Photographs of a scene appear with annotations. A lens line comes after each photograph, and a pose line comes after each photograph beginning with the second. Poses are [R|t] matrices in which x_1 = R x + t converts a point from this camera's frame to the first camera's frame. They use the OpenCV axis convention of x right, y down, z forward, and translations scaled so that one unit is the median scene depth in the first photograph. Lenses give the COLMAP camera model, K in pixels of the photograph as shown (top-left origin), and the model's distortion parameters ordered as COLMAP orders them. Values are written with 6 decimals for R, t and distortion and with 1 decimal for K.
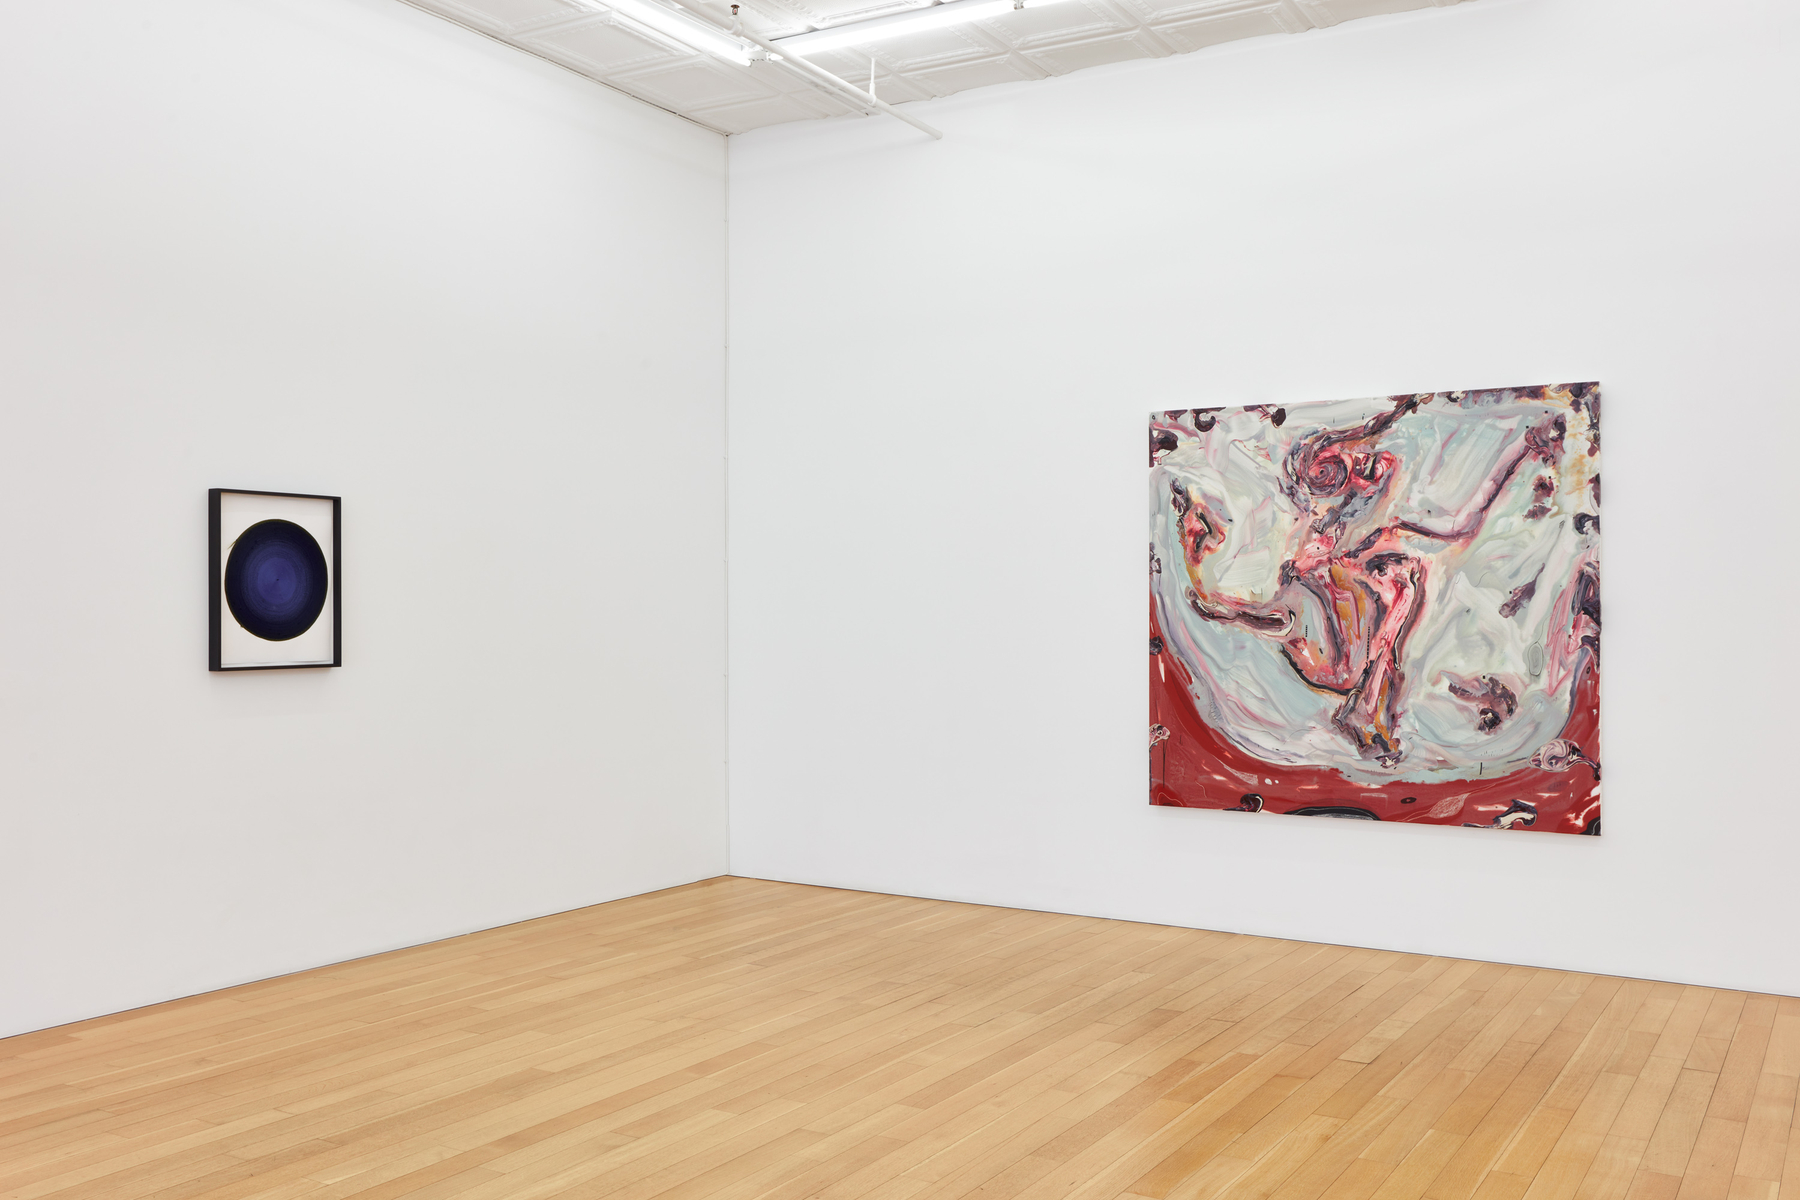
lens RADIAL K [[1633.6, 0, 900.0], [0, 1633.6, 600.0], [0, 0, 1]] dist [0.007257, 0.011185]
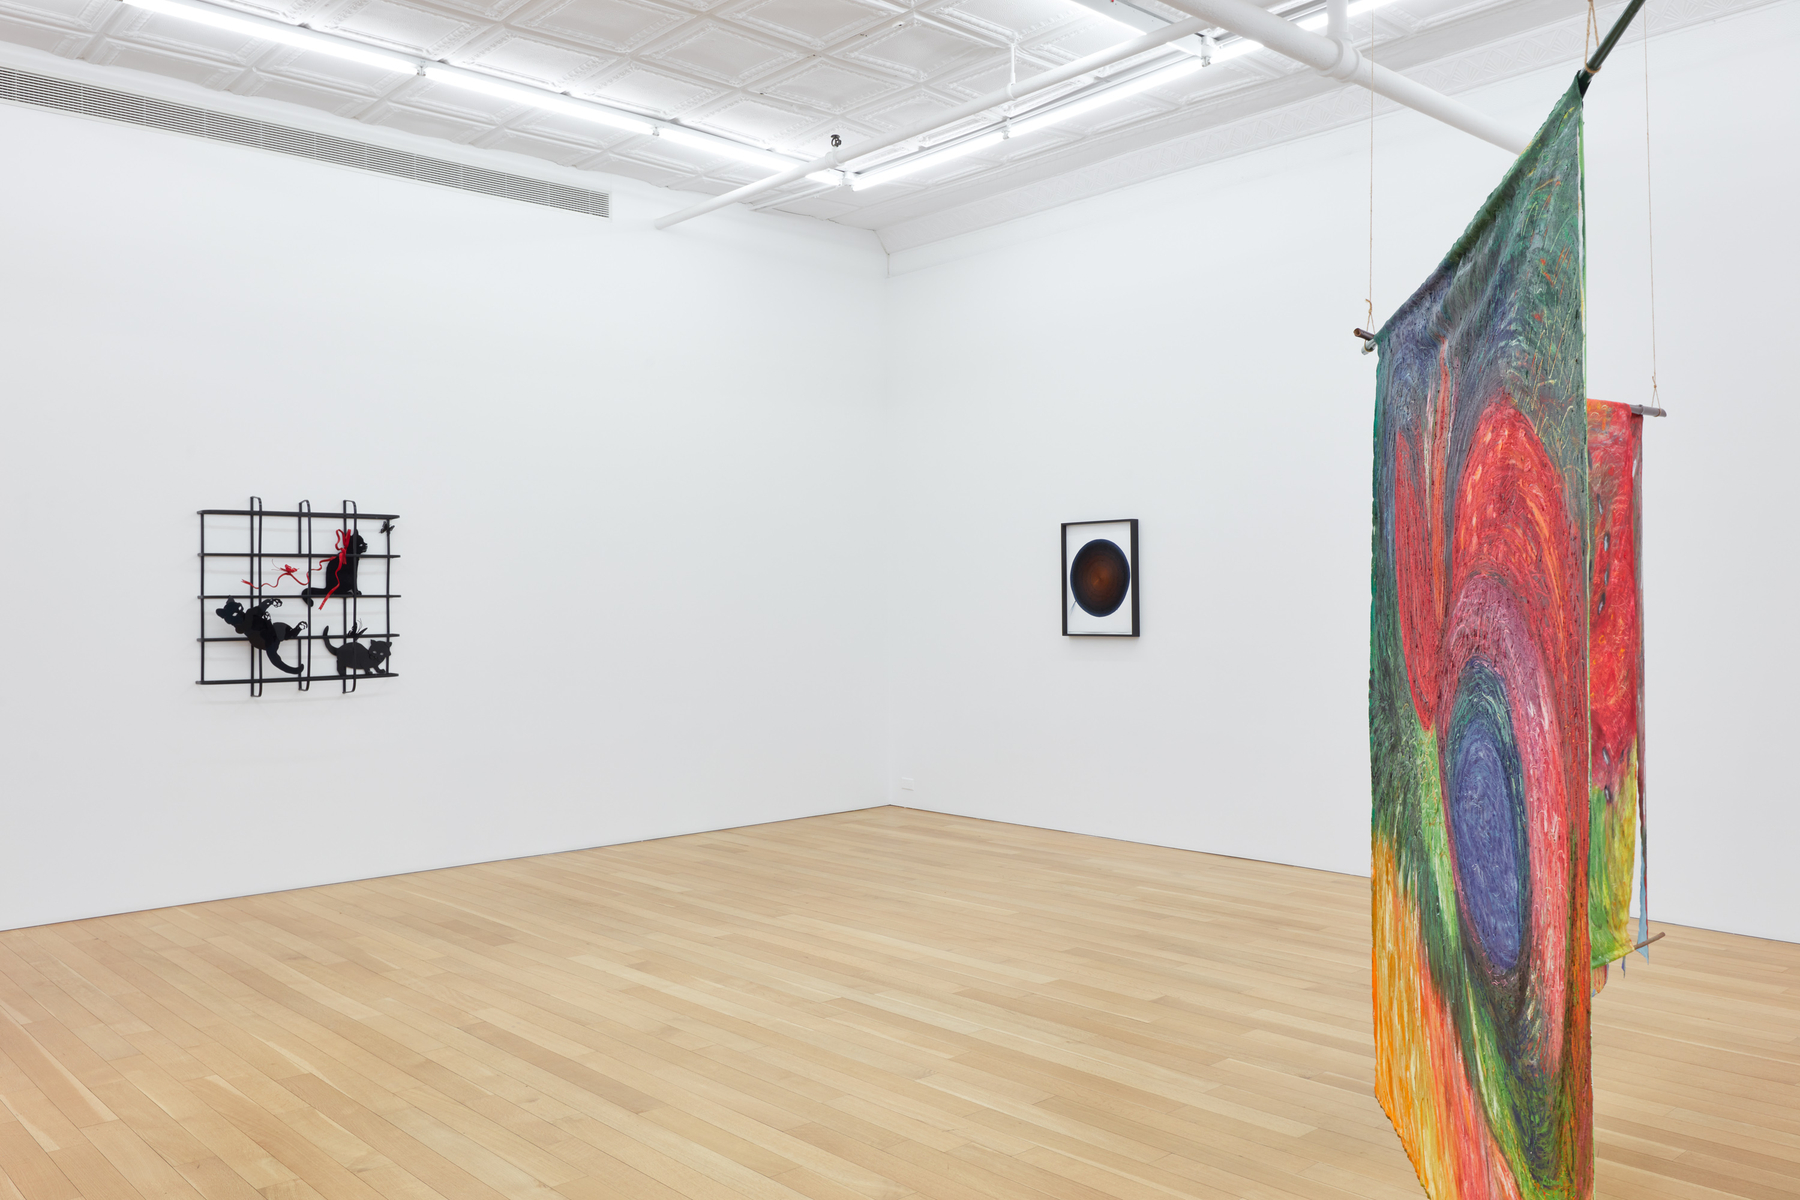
lens RADIAL K [[1455.6, 0, 900.0], [0, 1455.6, 600.0], [0, 0, 1]] dist [0.002668, -0.001662]
pose [[-0.293757, -0.002520, -0.955877, 0.909948], [0.008310, 0.999952, -0.005190, 0.013002], [0.955844, -0.009468, -0.293722, 1.133951]]
